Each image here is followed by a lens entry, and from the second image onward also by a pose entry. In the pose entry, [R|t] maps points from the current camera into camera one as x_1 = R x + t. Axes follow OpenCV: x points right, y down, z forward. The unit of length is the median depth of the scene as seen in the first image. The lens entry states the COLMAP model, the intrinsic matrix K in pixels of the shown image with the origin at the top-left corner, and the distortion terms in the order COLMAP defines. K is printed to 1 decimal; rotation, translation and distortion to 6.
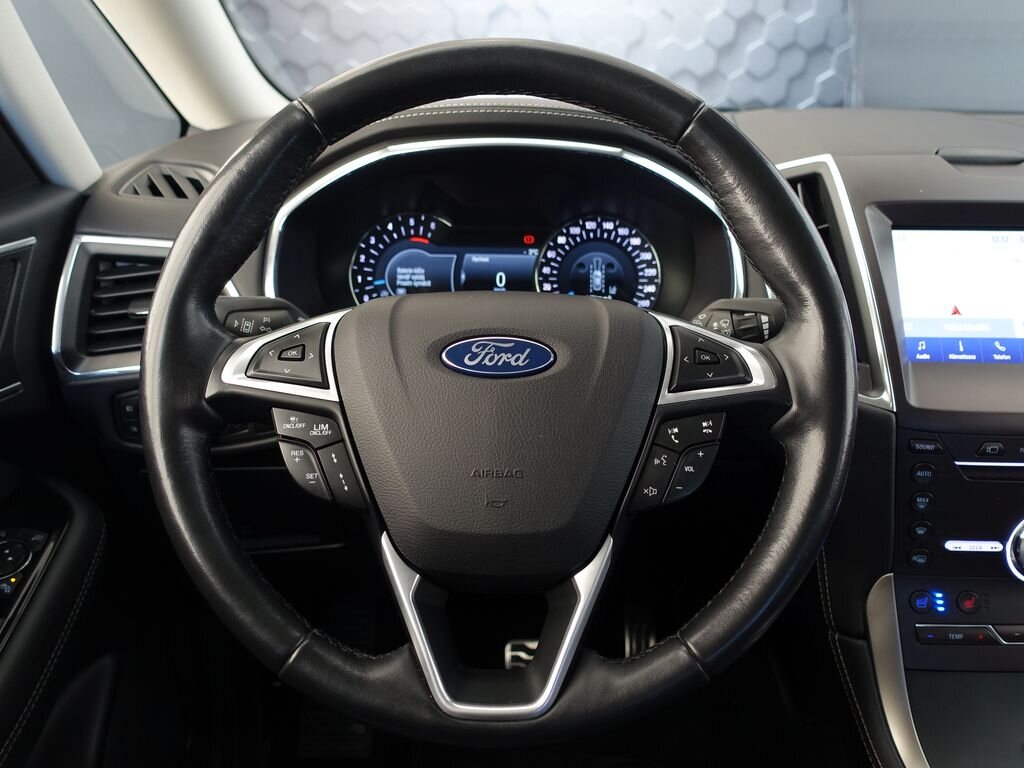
lens RADIAL K [[773.8, 0, 512.0], [0, 773.8, 384.0], [0, 0, 1]] dist [0.000588, 0.007973]
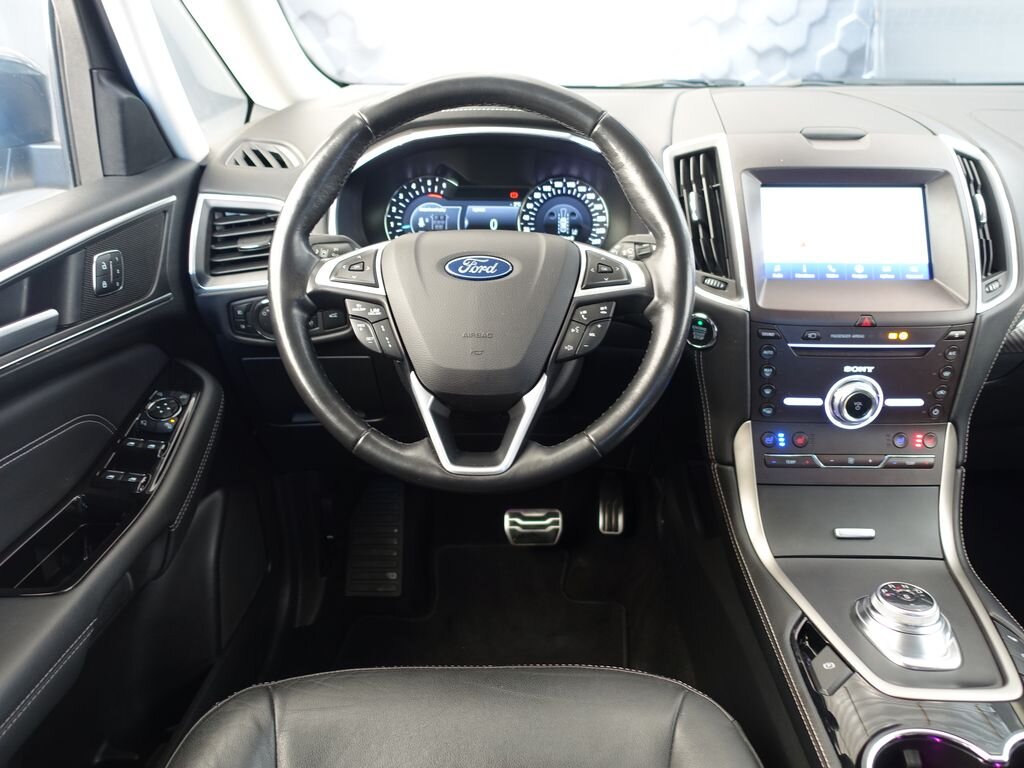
lens RADIAL K [[792.4, 0, 512.0], [0, 792.4, 384.0], [0, 0, 1]] dist [0.004929, 0.017980]
pose [[0.999518, 0.002480, -0.030947, 0.076069], [-0.000726, 0.998399, 0.056563, 0.083934], [0.031037, -0.056513, 0.997919, -0.517972]]
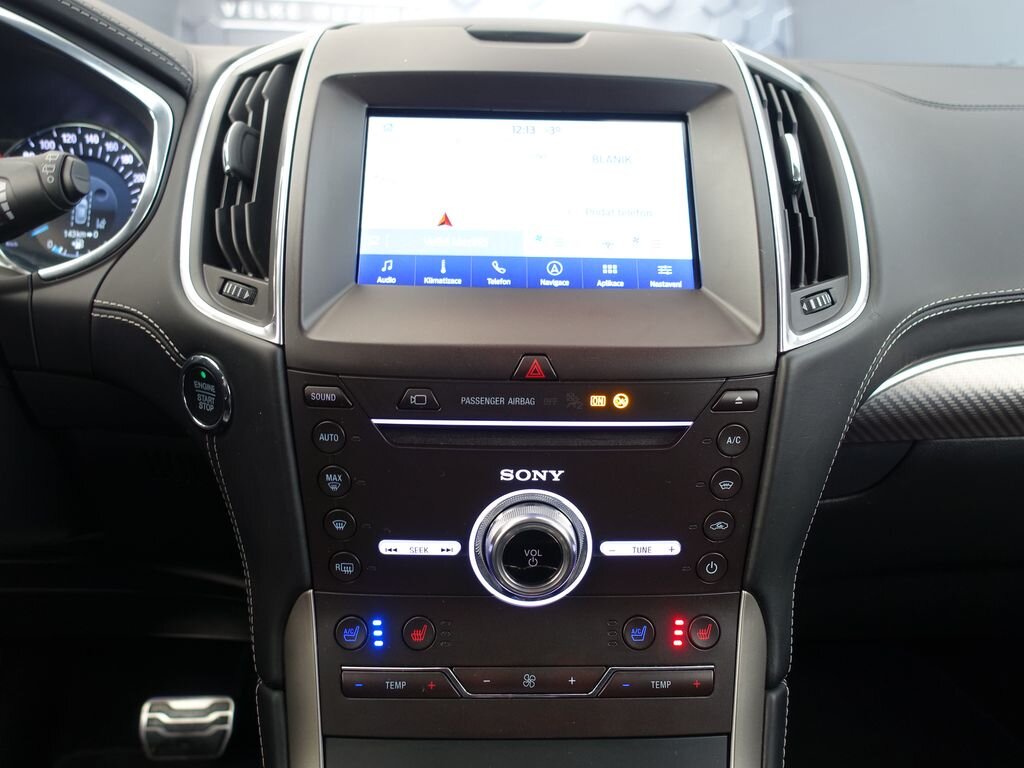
lens RADIAL K [[773.8, 0, 512.0], [0, 773.8, 384.0], [0, 0, 1]] dist [0.000588, 0.007973]
pose [[0.999985, 0.000887, 0.005393, 0.638458], [-0.000501, 0.997463, -0.071183, 0.108684], [-0.005443, 0.071180, 0.997449, 0.300045]]
